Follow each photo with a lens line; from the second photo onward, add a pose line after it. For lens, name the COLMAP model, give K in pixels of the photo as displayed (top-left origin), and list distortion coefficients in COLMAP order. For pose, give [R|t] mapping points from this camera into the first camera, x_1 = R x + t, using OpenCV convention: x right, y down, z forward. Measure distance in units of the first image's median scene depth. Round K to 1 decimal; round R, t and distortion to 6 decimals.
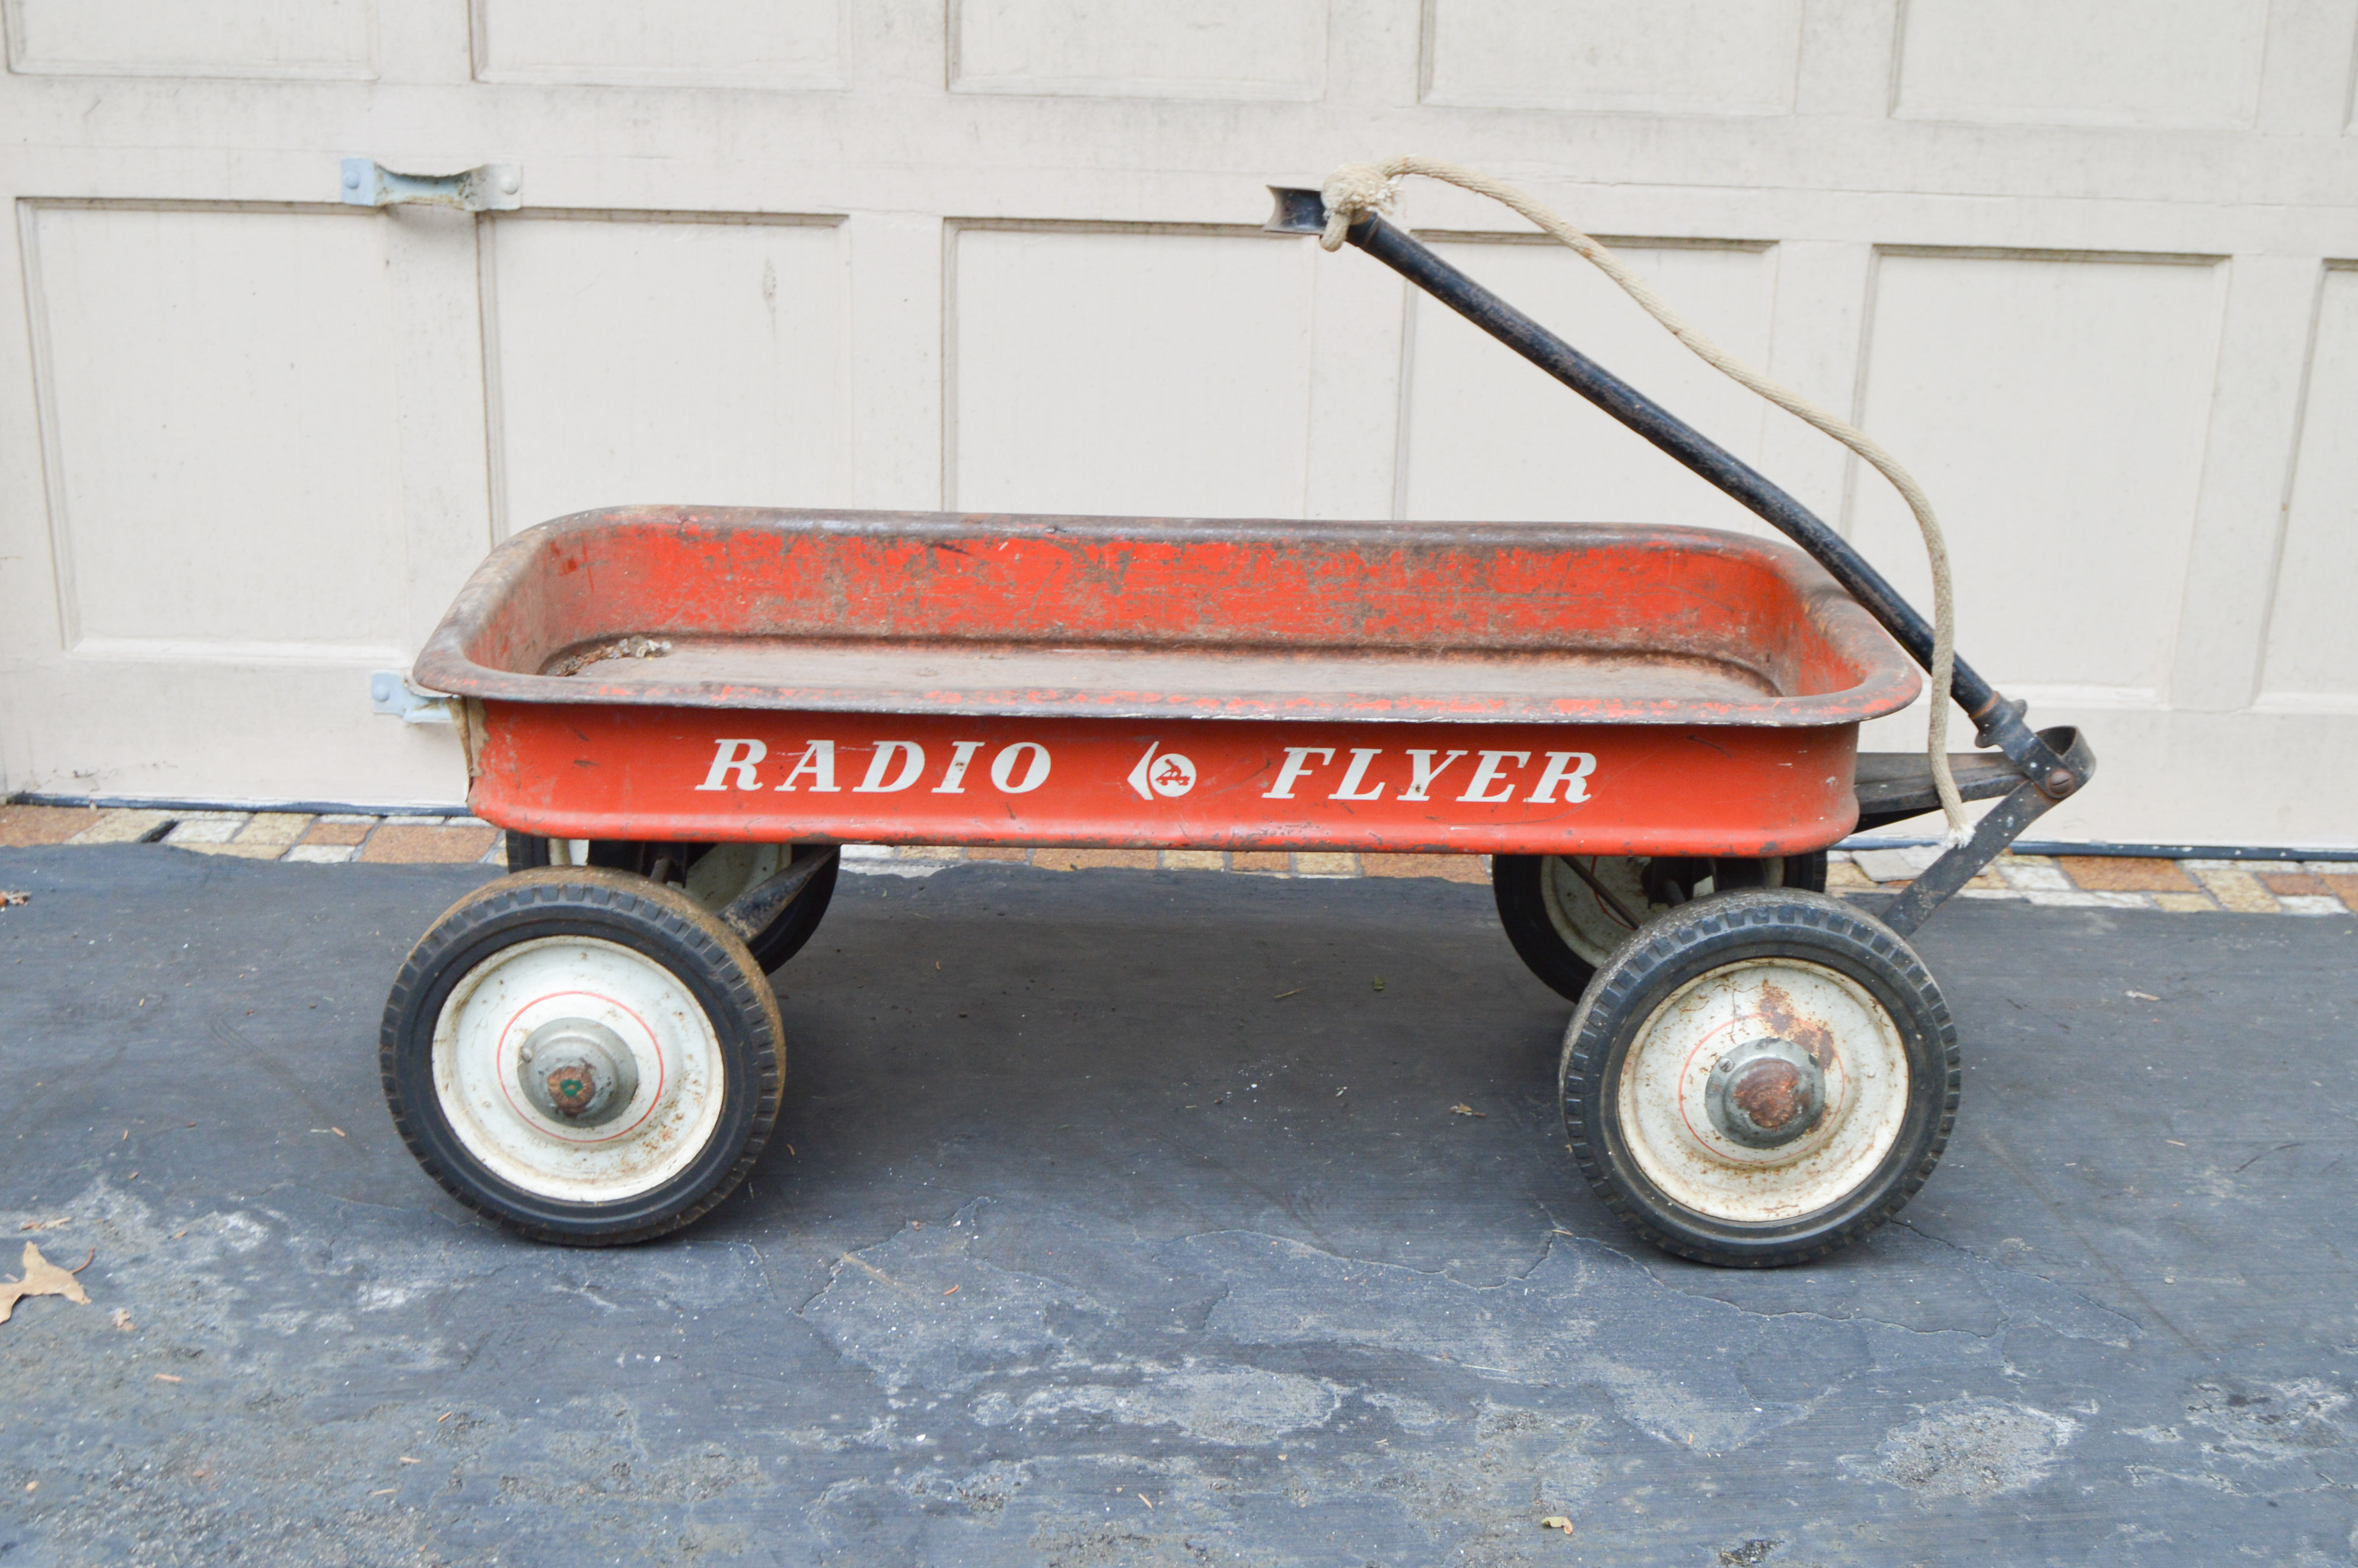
lens RADIAL K [[2846.8, 0, 1143.3], [0, 2846.8, 726.5], [0, 0, 1]] dist [-0.065882, 0.000000]
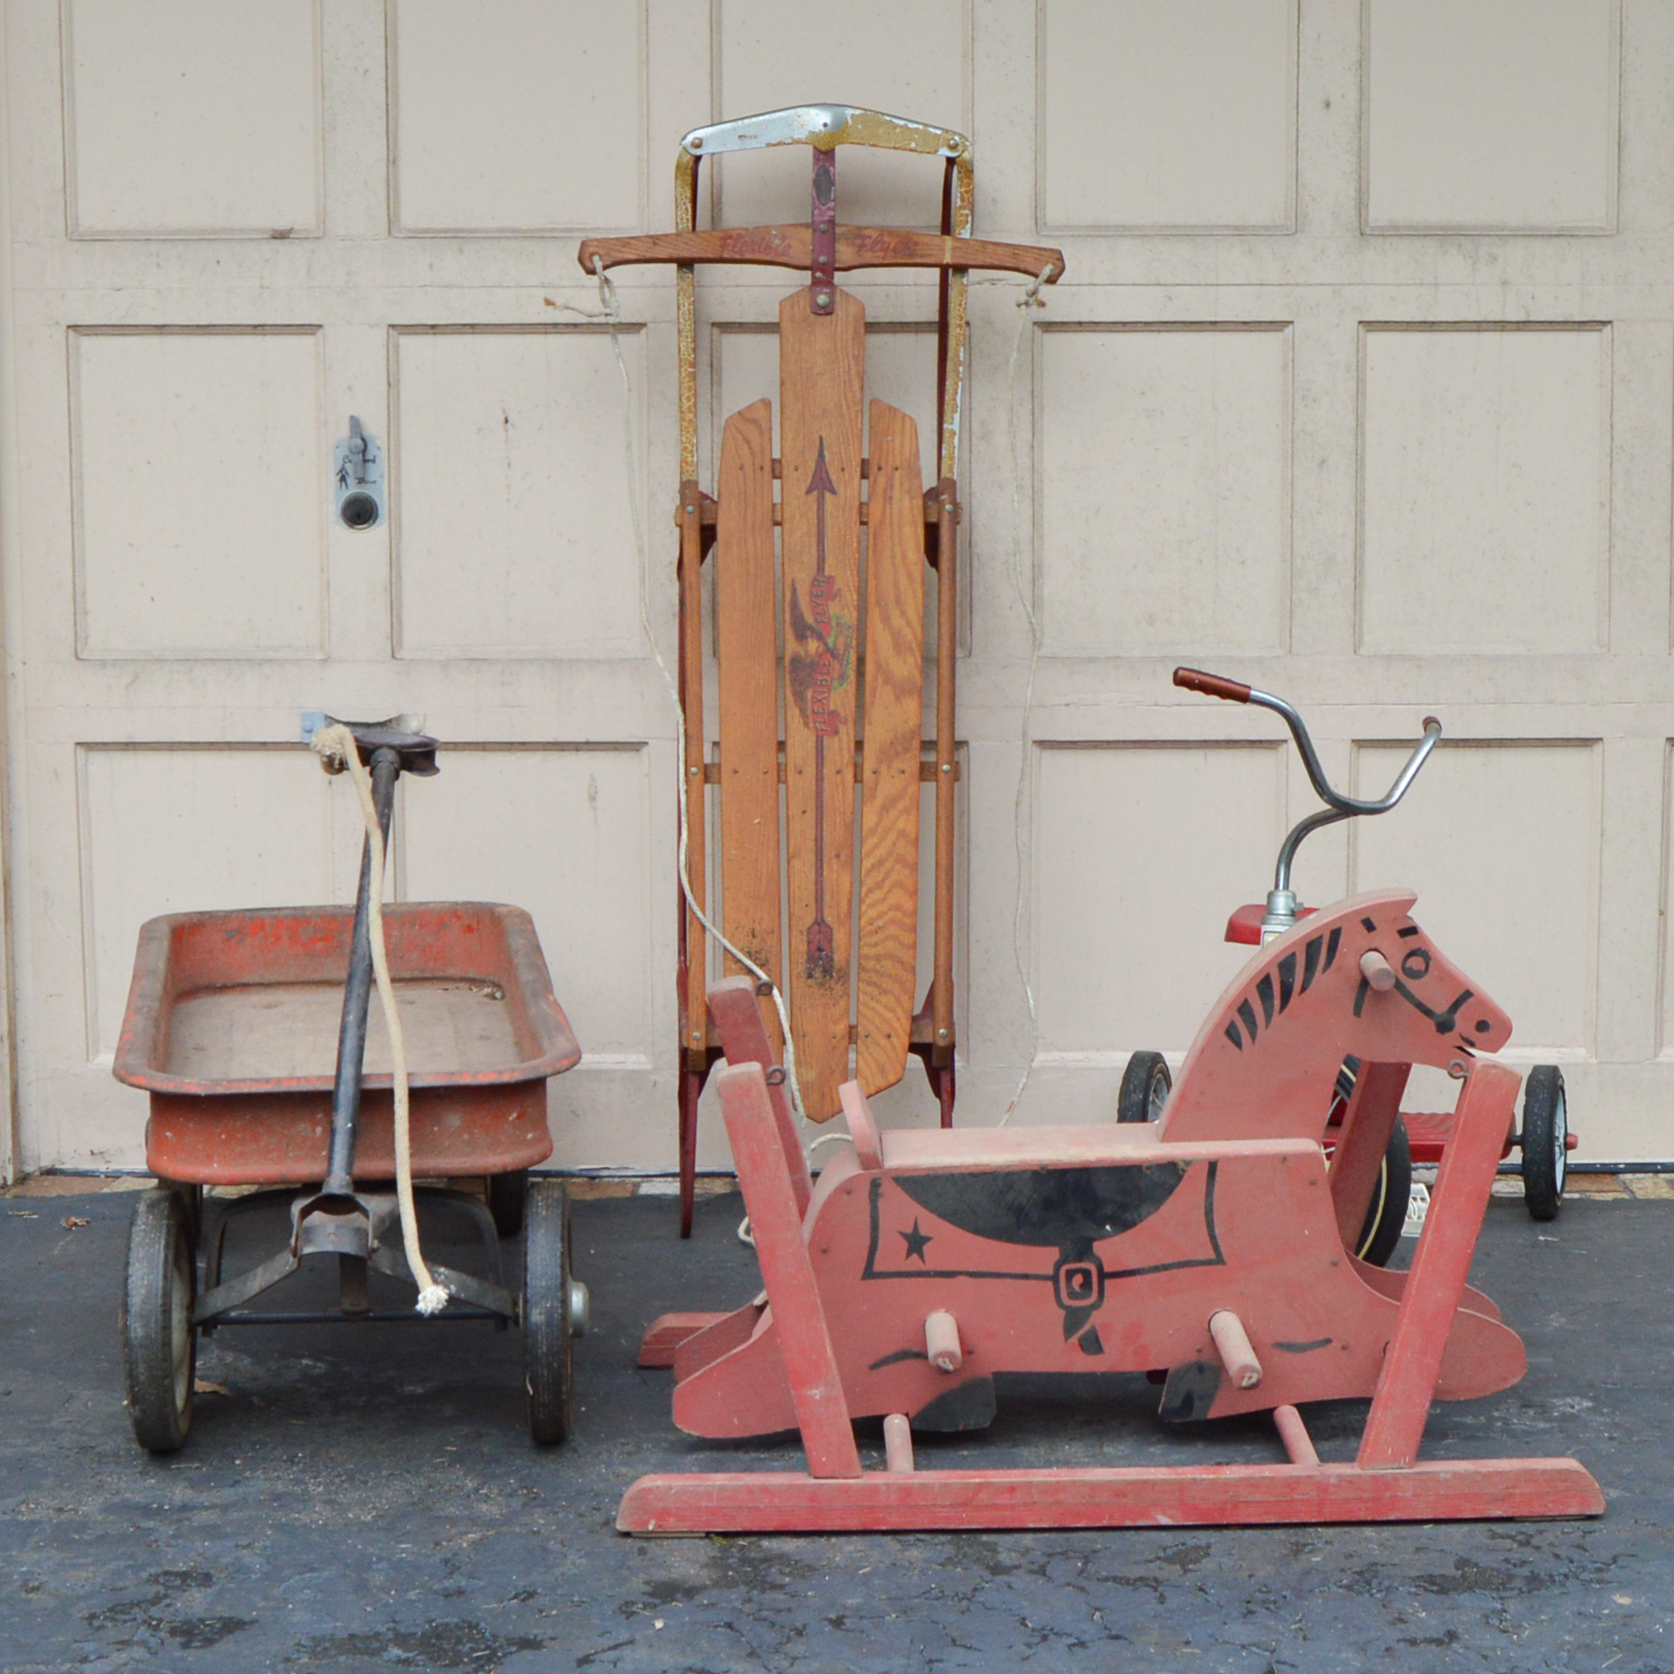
lens RADIAL K [[3626.6, 0, 857.6], [0, 3626.6, 677.5], [0, 0, 1]] dist [-0.087628, 0.000000]
pose [[0.999558, -0.028959, 0.006663, -0.007448], [0.029705, 0.979868, -0.197422, 0.162126], [-0.000812, 0.197533, 0.980296, -0.853073]]
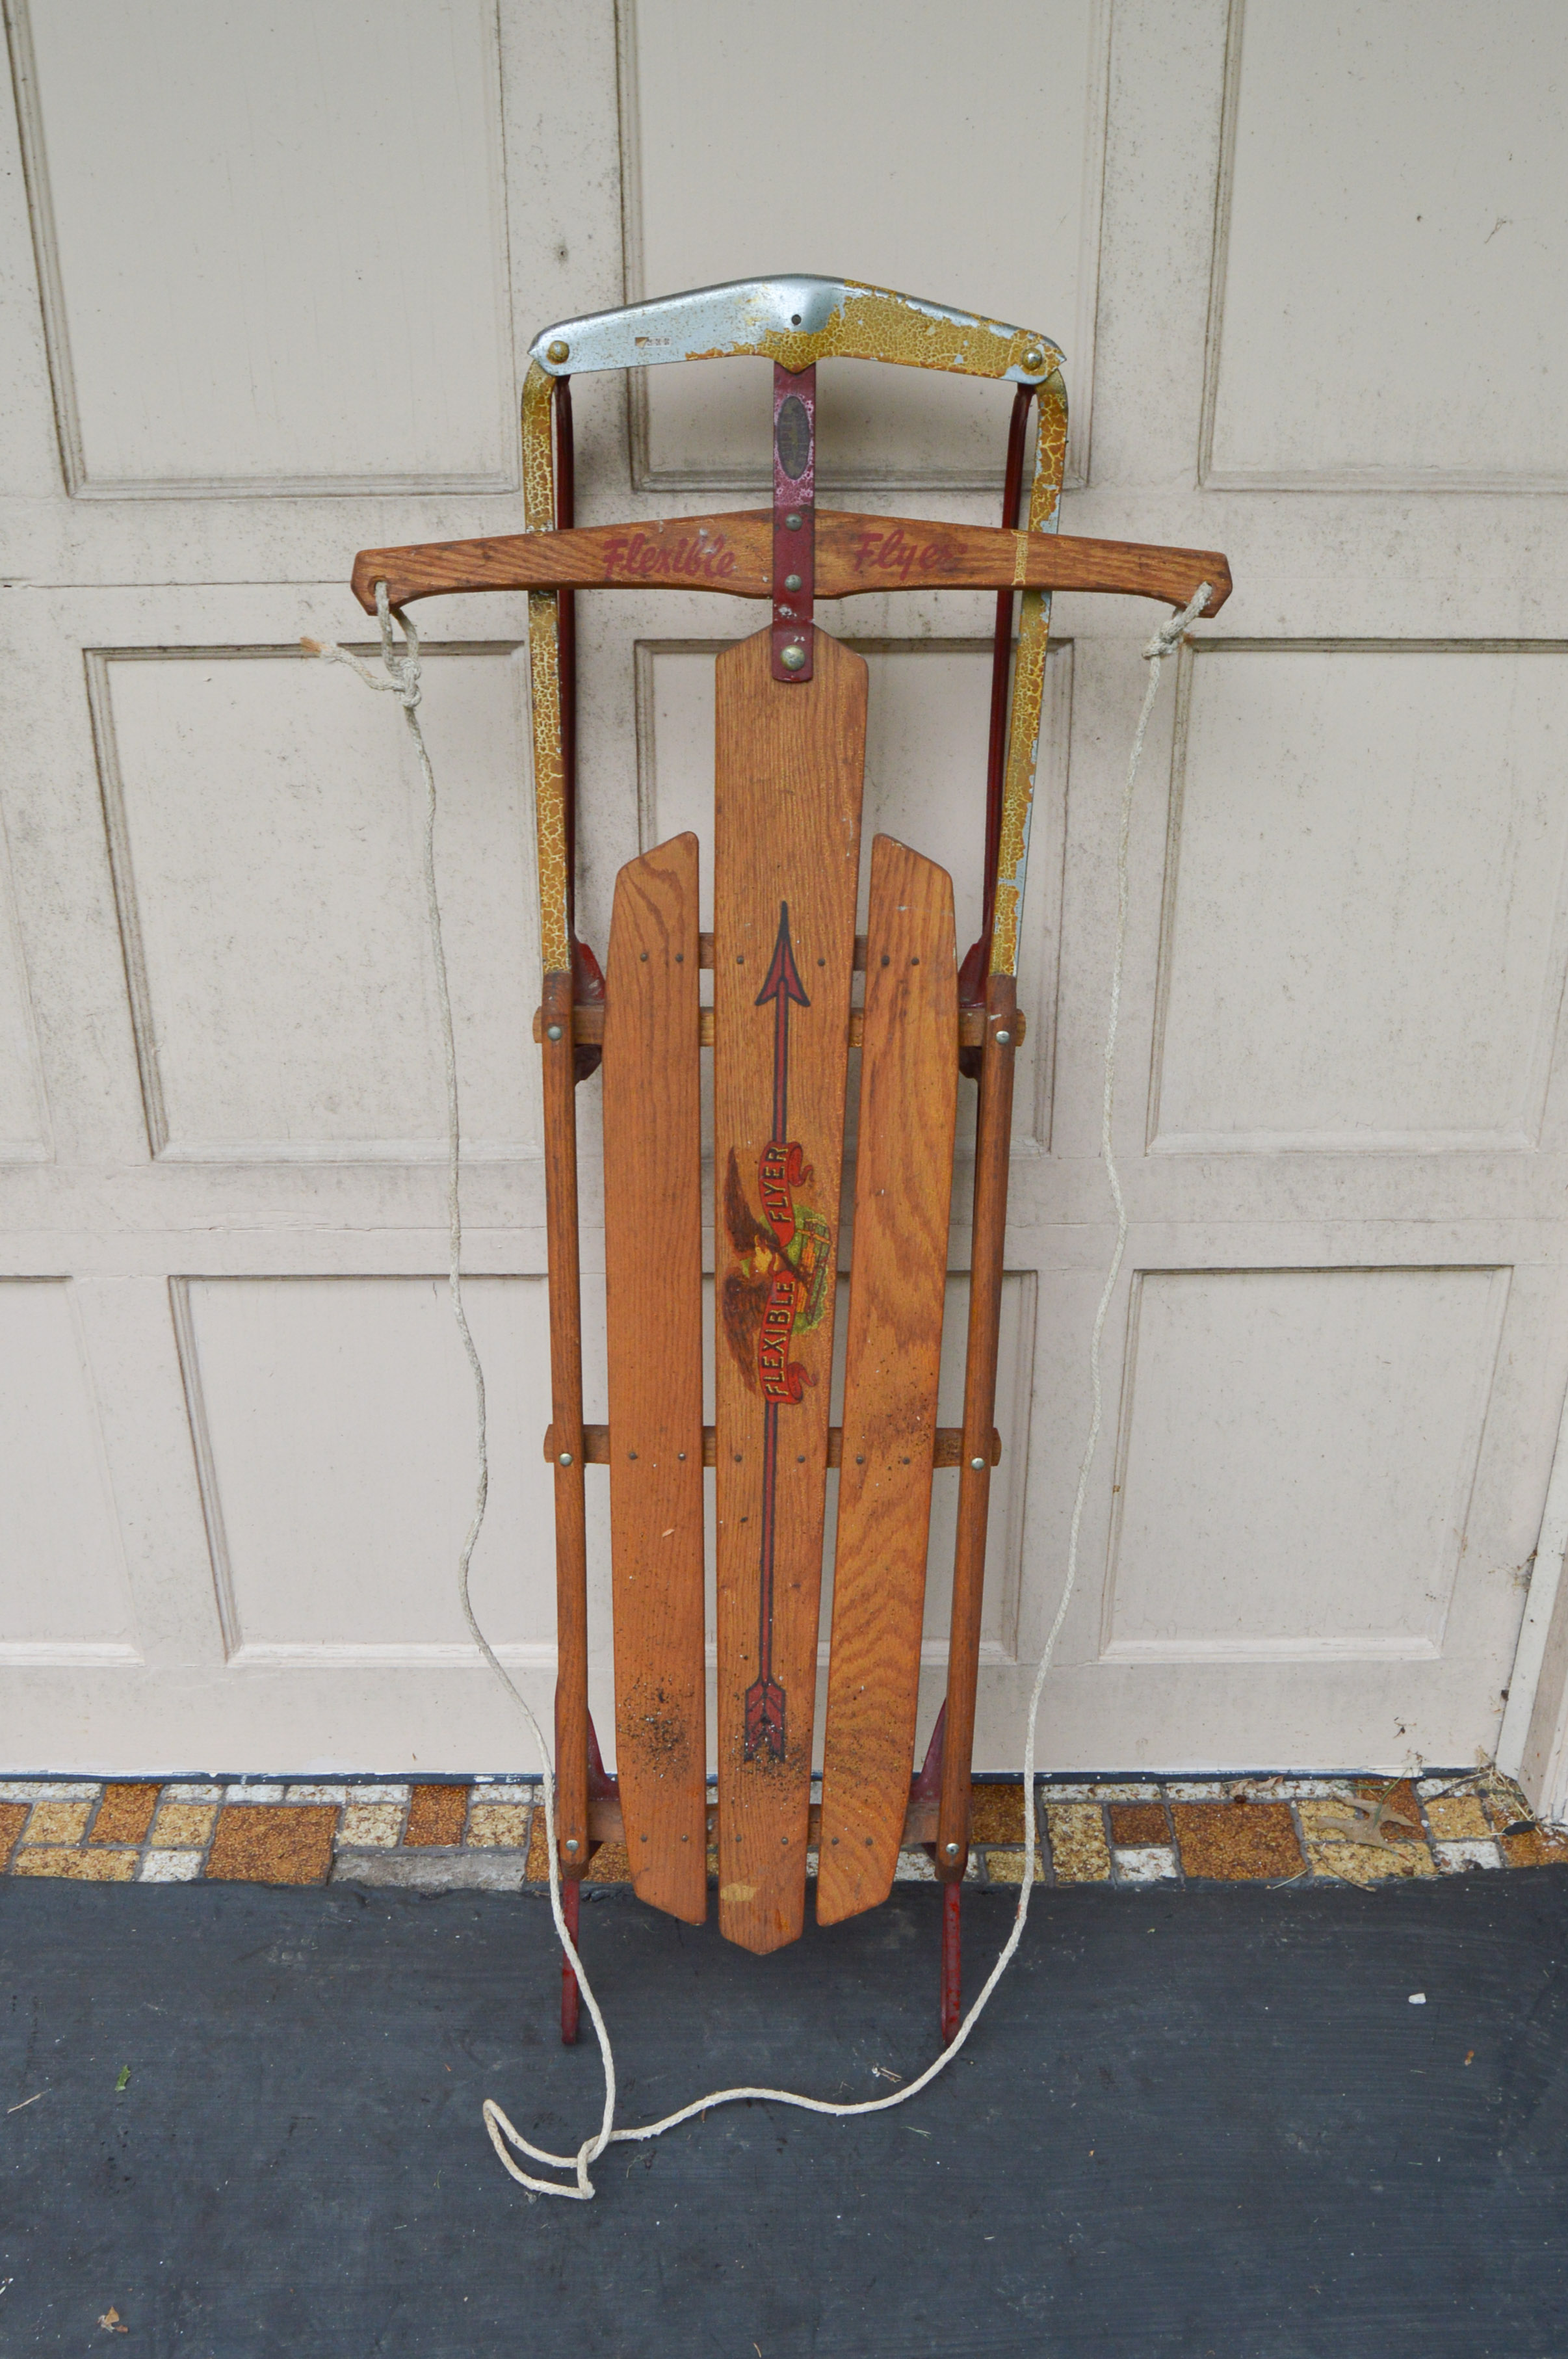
lens RADIAL K [[2328.1, 0, 770.1], [0, 2328.1, 1228.4], [0, 0, 1]] dist [-0.084023, 0.000000]
pose [[0.999537, -0.025227, -0.016984, 0.320921], [0.027811, 0.984196, 0.174882, -0.331561], [0.012304, -0.175274, 0.984443, 0.235842]]
